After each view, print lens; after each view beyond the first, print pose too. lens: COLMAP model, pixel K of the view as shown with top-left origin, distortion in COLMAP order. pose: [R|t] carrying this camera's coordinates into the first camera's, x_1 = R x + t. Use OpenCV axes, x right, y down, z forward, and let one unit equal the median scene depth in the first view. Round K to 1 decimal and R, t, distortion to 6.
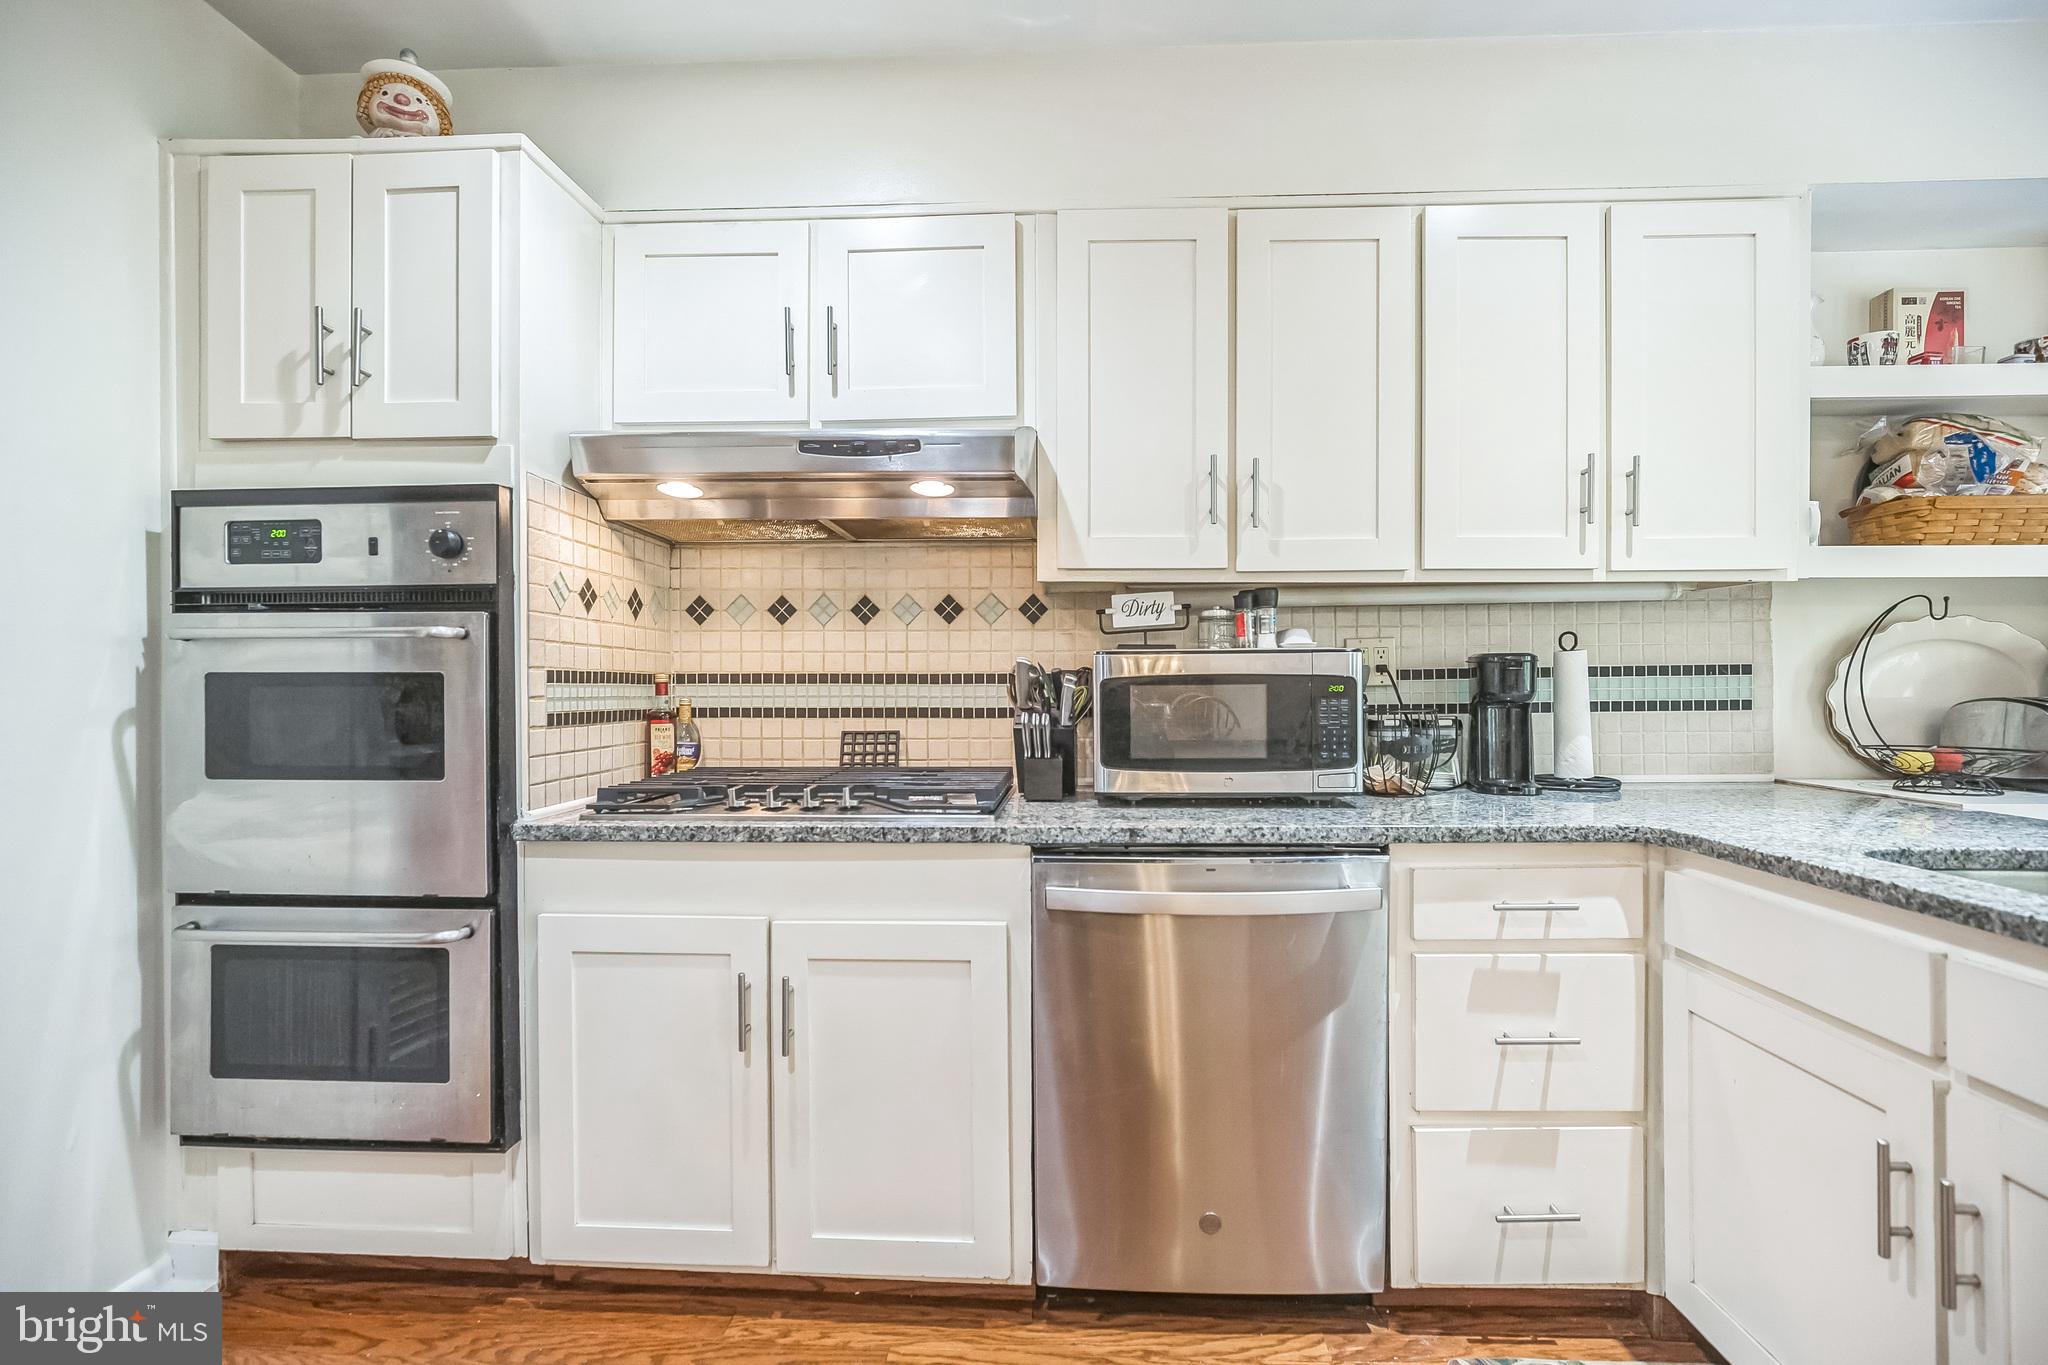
lens RADIAL K [[942.1, 0, 1041.3], [0, 942.1, 686.5], [0, 0, 1]] dist [-0.017695, 0.005262]
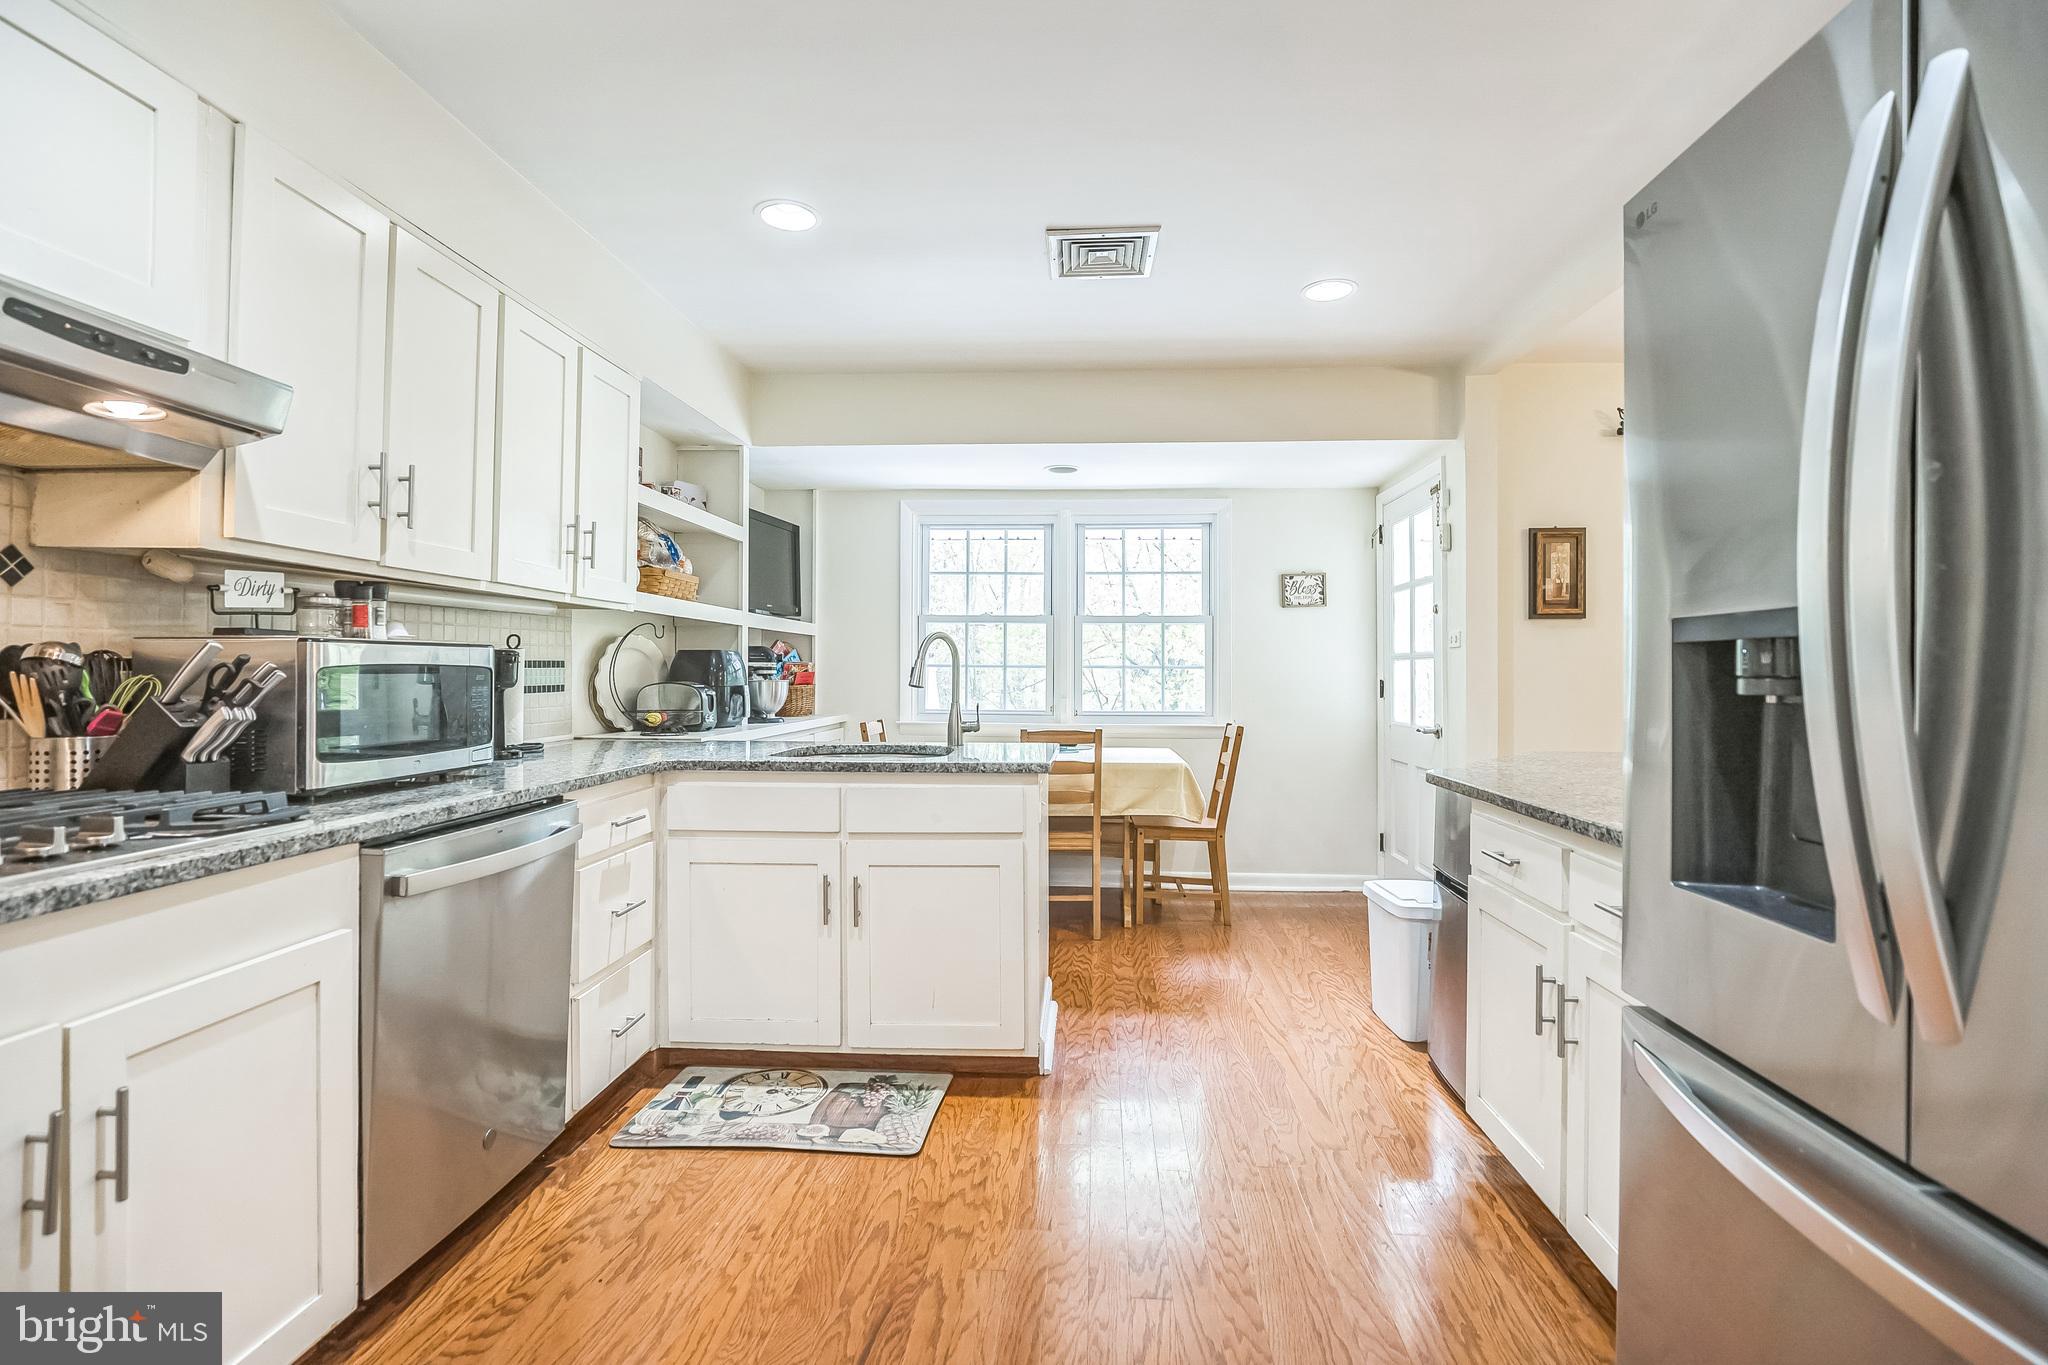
lens RADIAL K [[942.1, 0, 1029.4], [0, 942.1, 670.4], [0, 0, 1]] dist [-0.017695, 0.005262]
pose [[0.025262, 0.006230, 0.999661, -0.804481], [-0.002084, 0.999979, -0.006179, -0.000901], [-0.999679, -0.001927, 0.025274, 0.255254]]
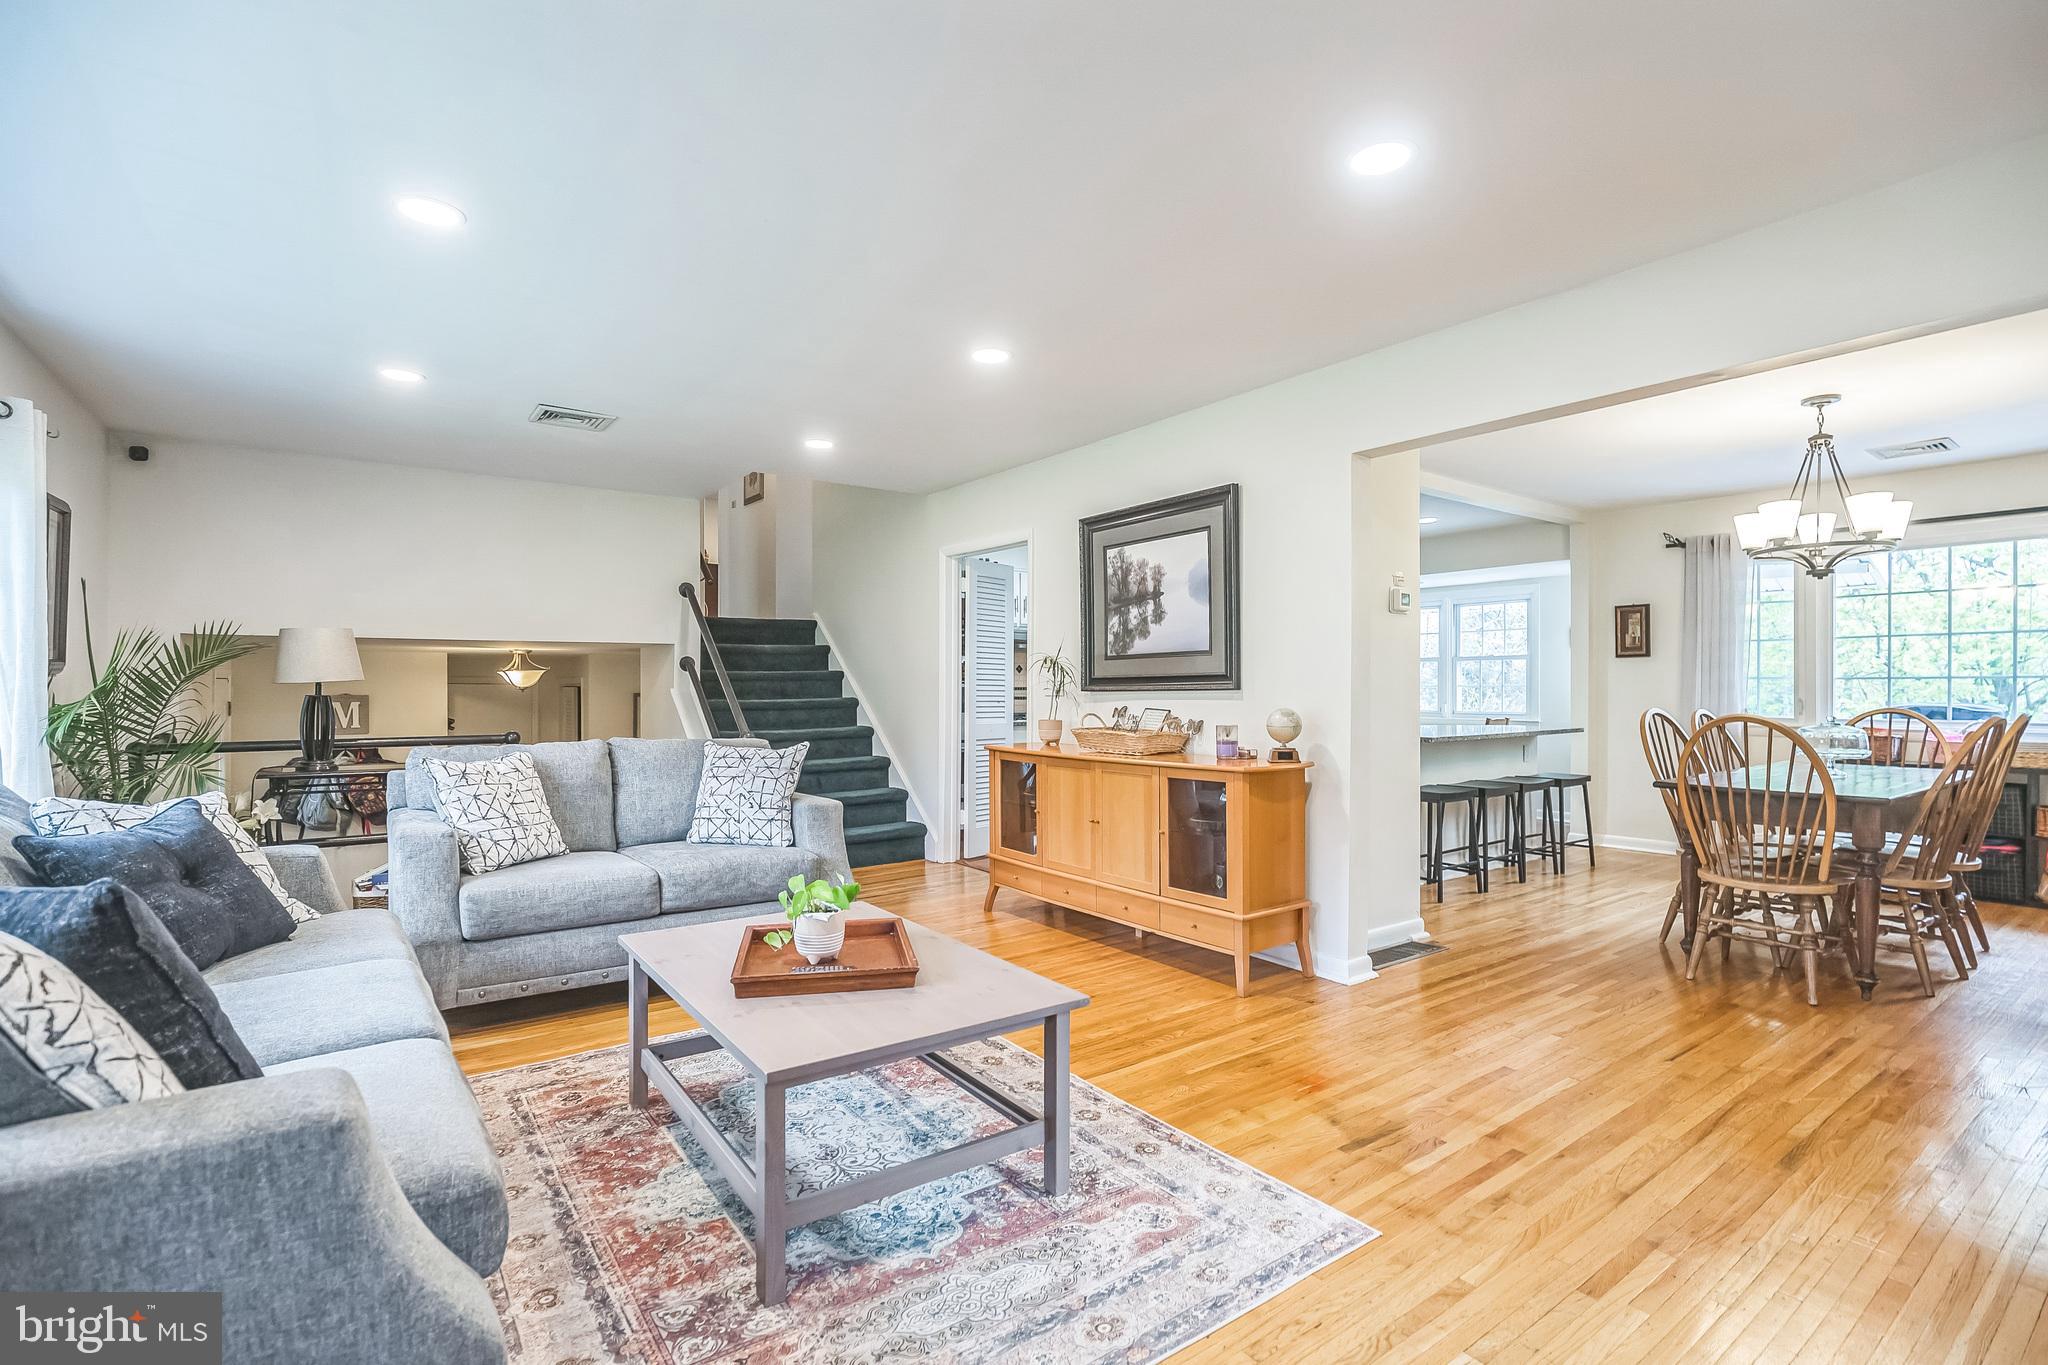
lens RADIAL K [[942.1, 0, 1042.3], [0, 942.1, 689.1], [0, 0, 1]] dist [-0.017695, 0.005262]
pose [[0.776336, 0.002651, 0.630313, -2.653755], [-0.000564, 0.999994, -0.003511, 0.006214], [-0.630319, 0.002371, 0.776333, -2.129438]]
